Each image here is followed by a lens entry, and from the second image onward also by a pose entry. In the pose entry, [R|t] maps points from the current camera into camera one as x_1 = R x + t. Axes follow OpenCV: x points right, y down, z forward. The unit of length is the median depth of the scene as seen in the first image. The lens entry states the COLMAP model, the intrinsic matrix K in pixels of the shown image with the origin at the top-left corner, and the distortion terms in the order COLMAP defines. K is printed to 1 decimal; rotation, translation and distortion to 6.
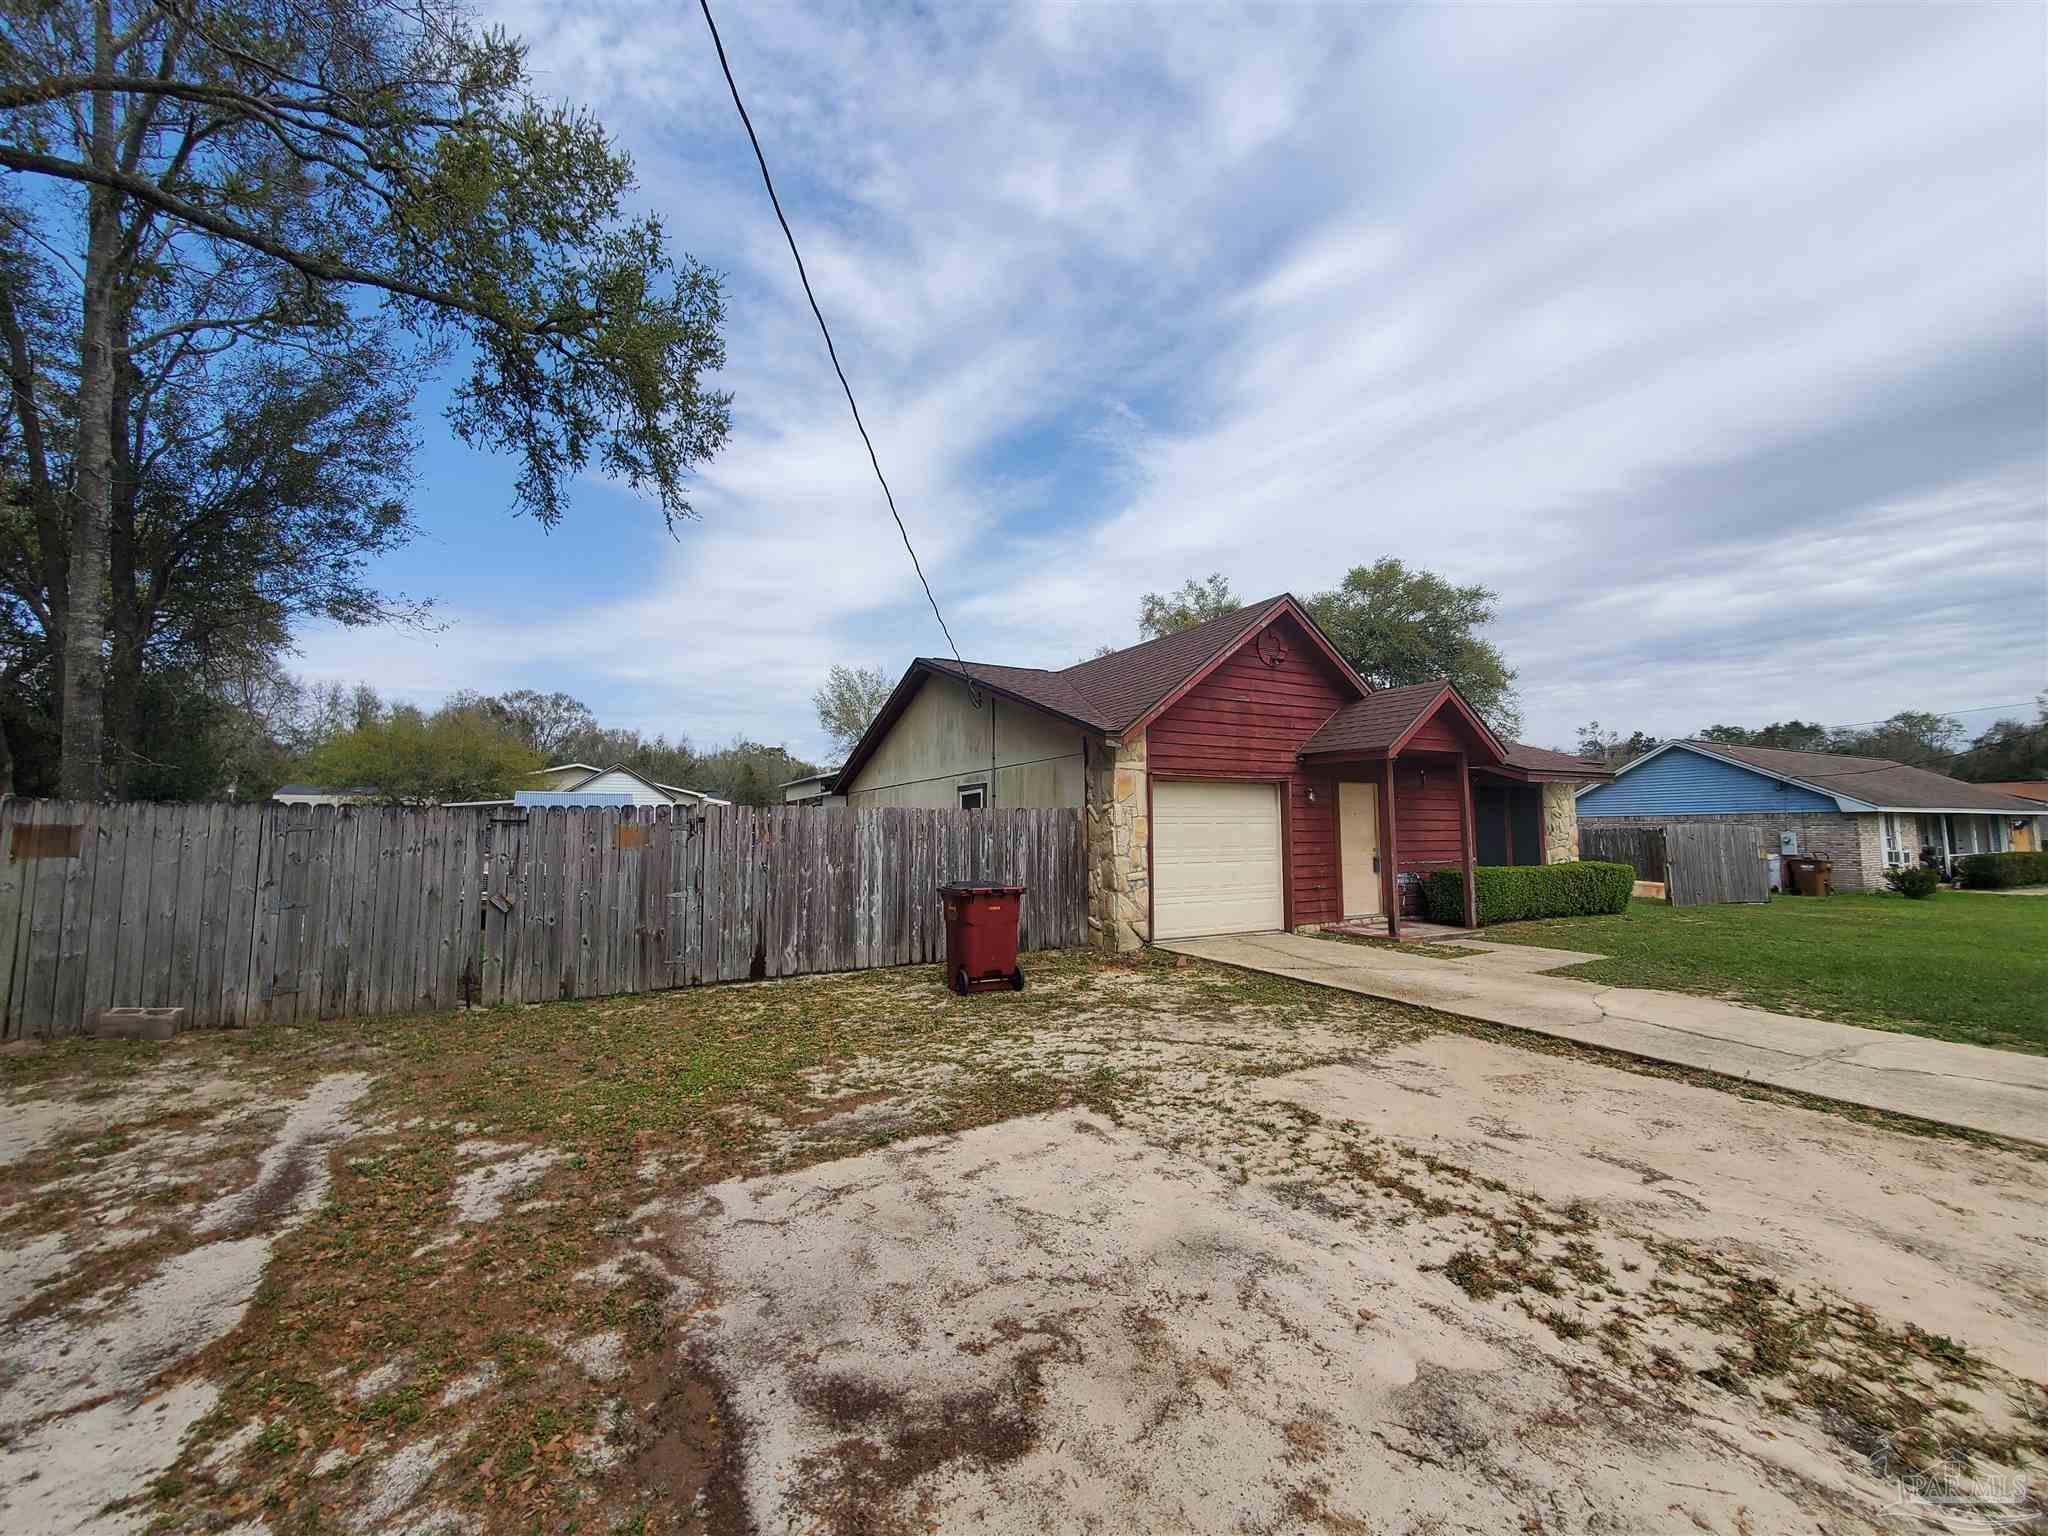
lens RADIAL K [[815.3, 0, 1043.7], [0, 815.3, 764.6], [0, 0, 1]] dist [0.001124, -0.001508]
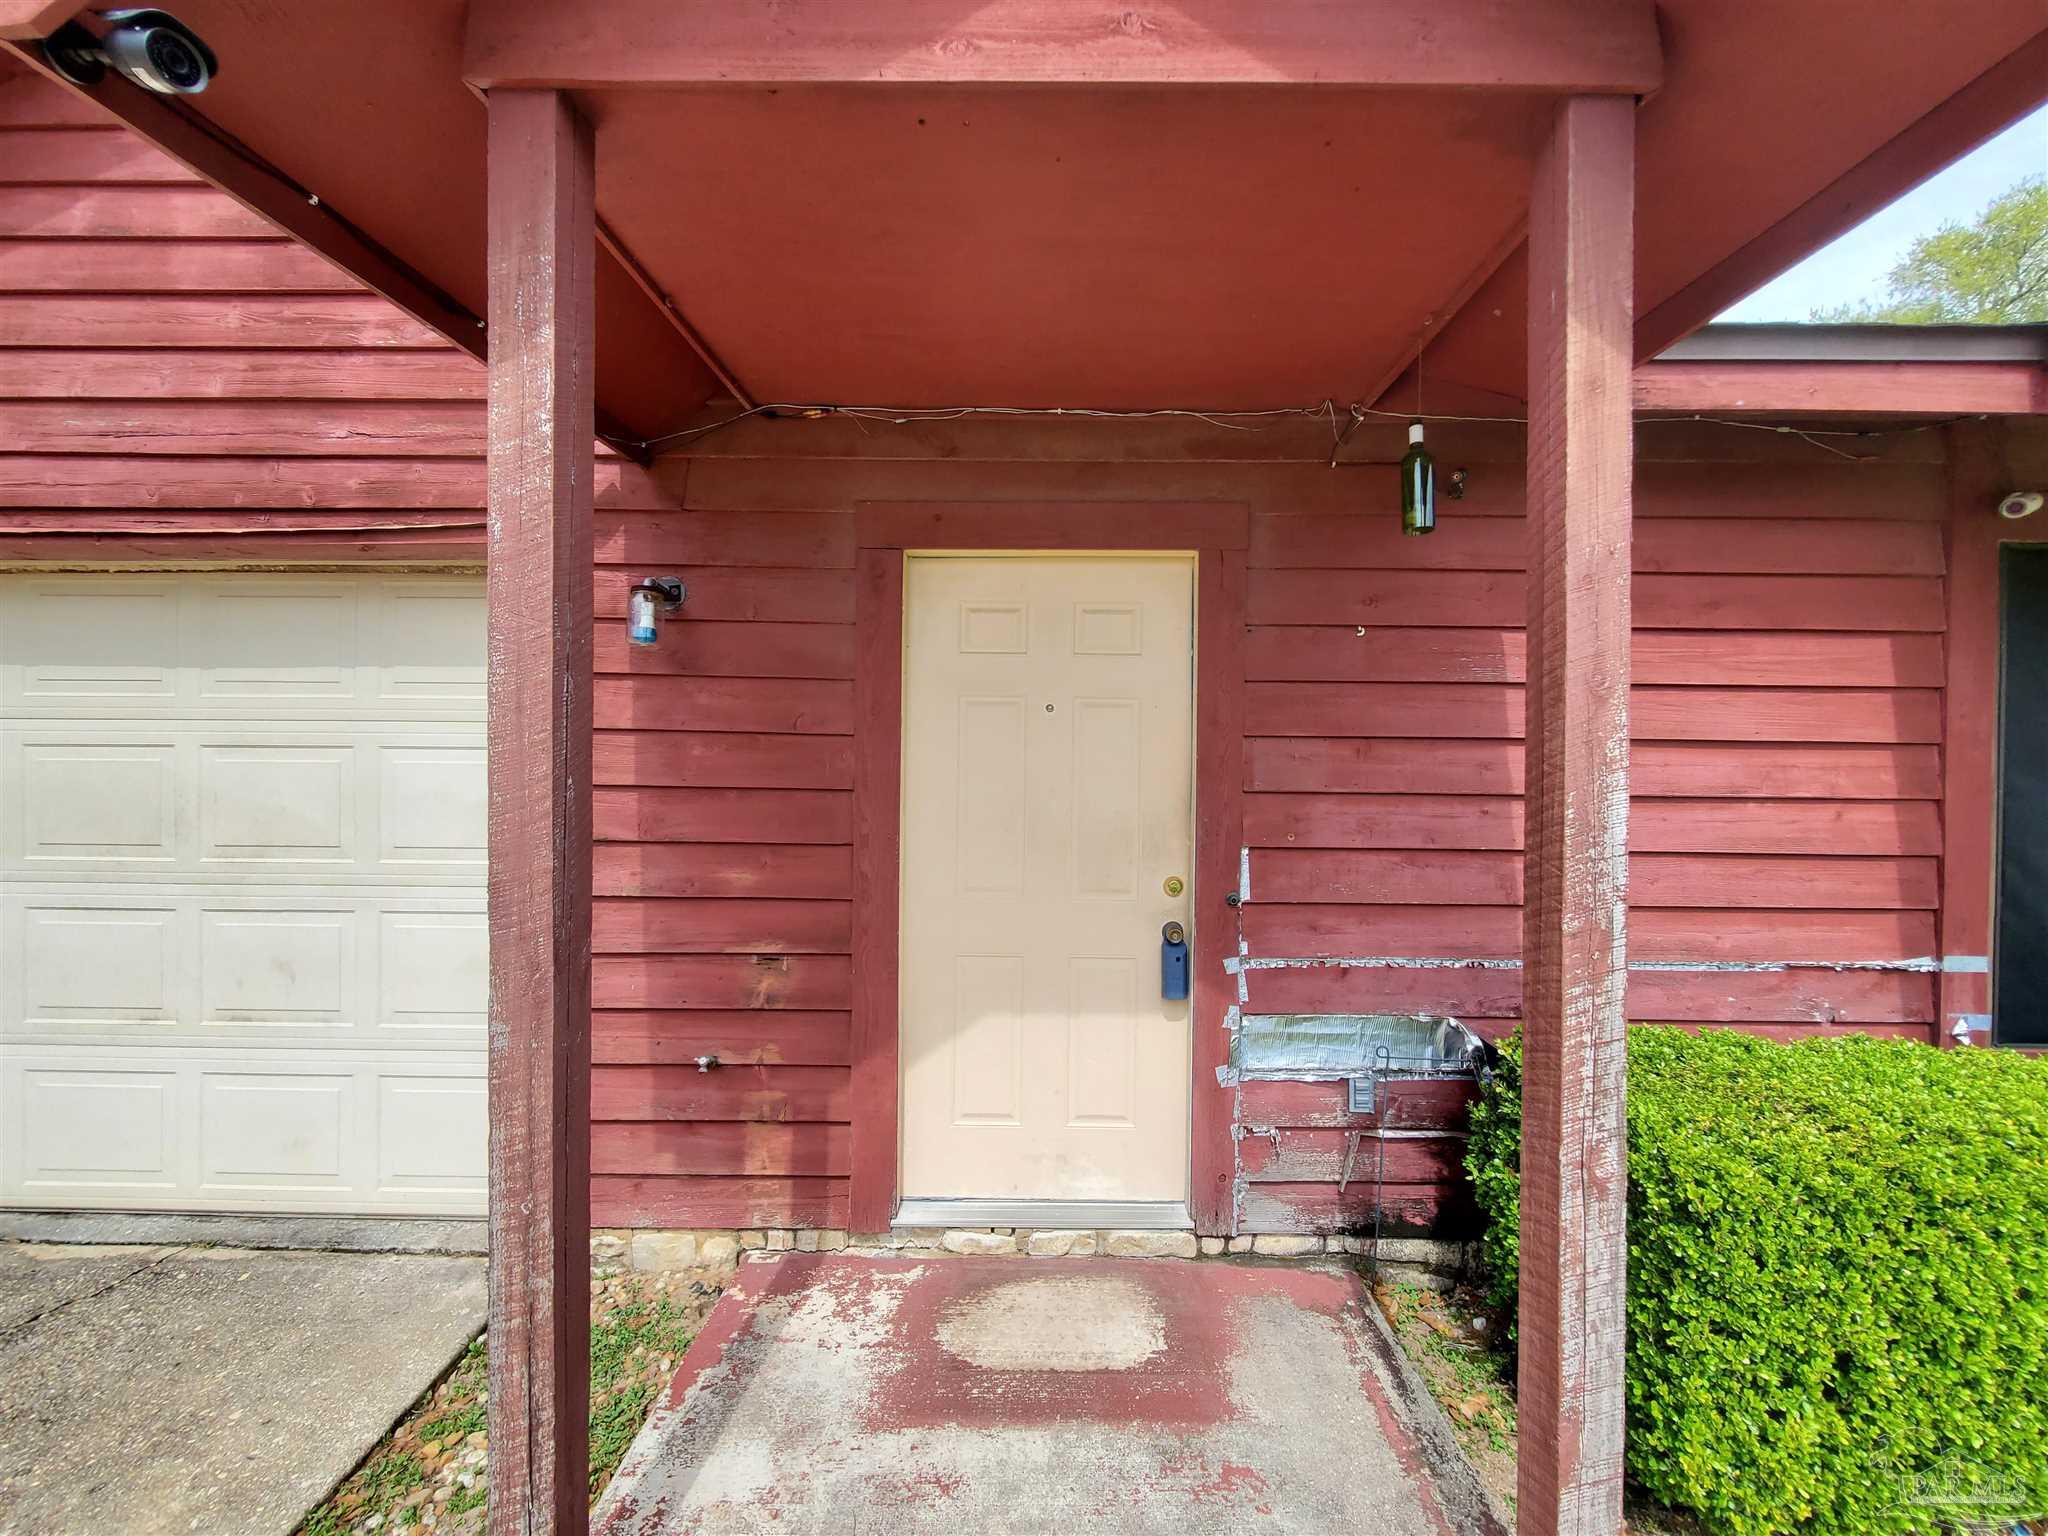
lens RADIAL K [[815.3, 0, 1043.7], [0, 815.3, 764.6], [0, 0, 1]] dist [0.001124, -0.001508]
pose [[0.867322, 0.017530, -0.497438, 0.523047], [0.026798, 0.996286, 0.081834, 0.062855], [0.497025, -0.084307, 0.863631, 0.893201]]
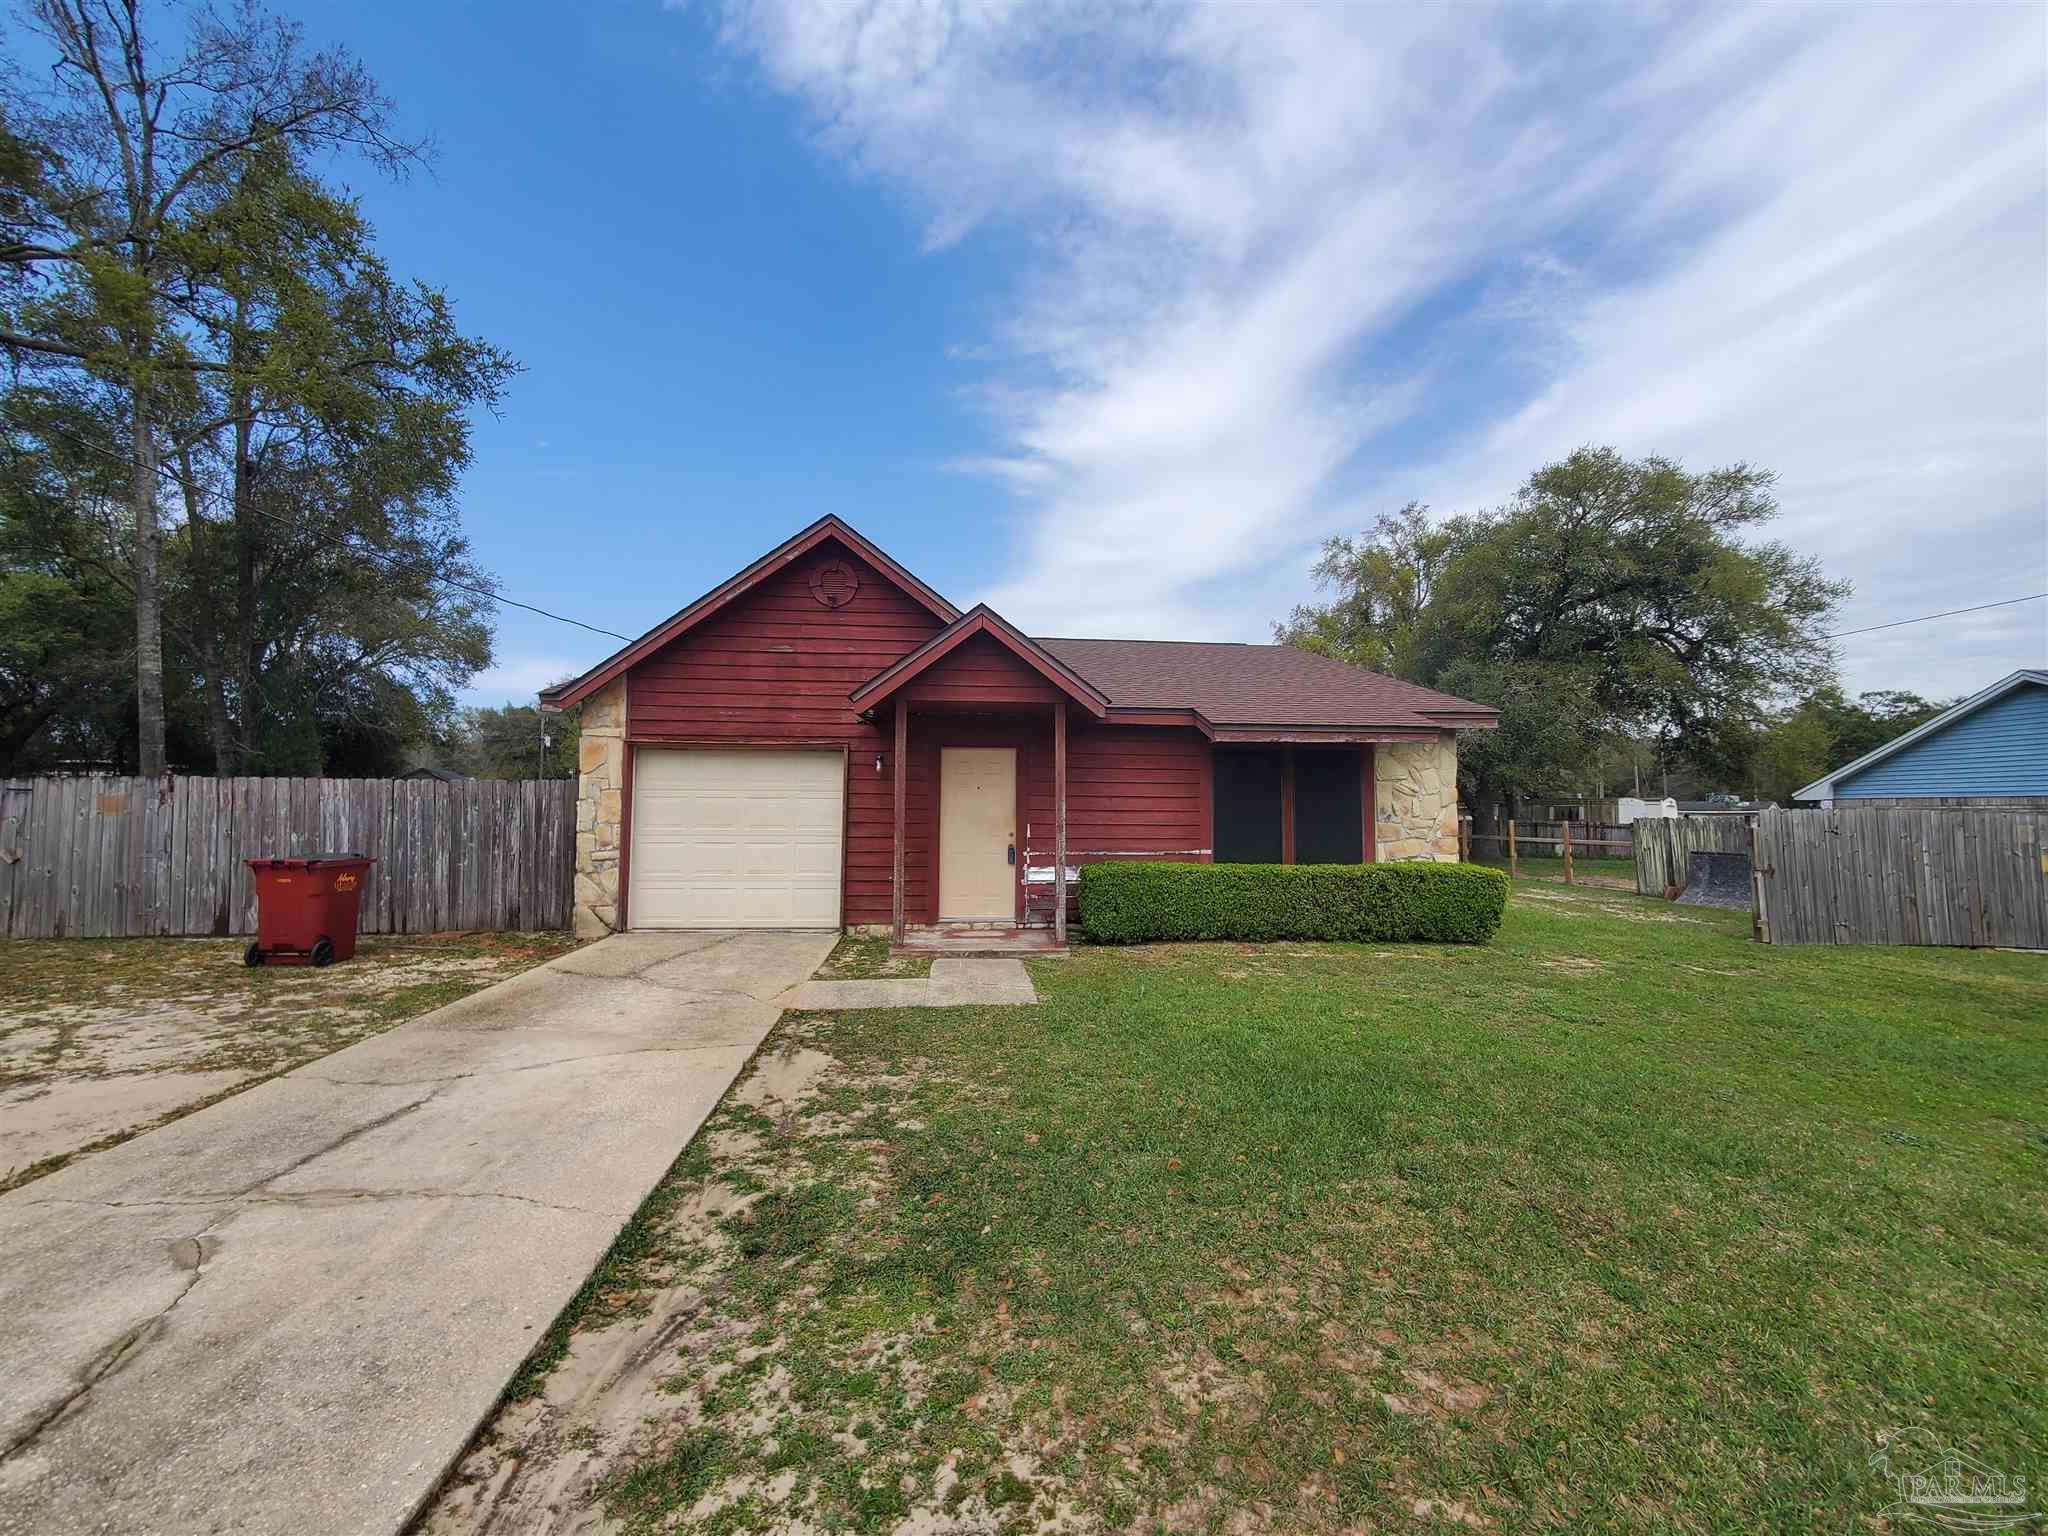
lens RADIAL K [[815.3, 0, 1043.7], [0, 815.3, 764.6], [0, 0, 1]] dist [0.001124, -0.001508]
pose [[0.911804, -0.010015, -0.410503, 0.821778], [0.020631, 0.999557, 0.021440, 0.024801], [0.410106, -0.028018, 0.911607, 0.343764]]
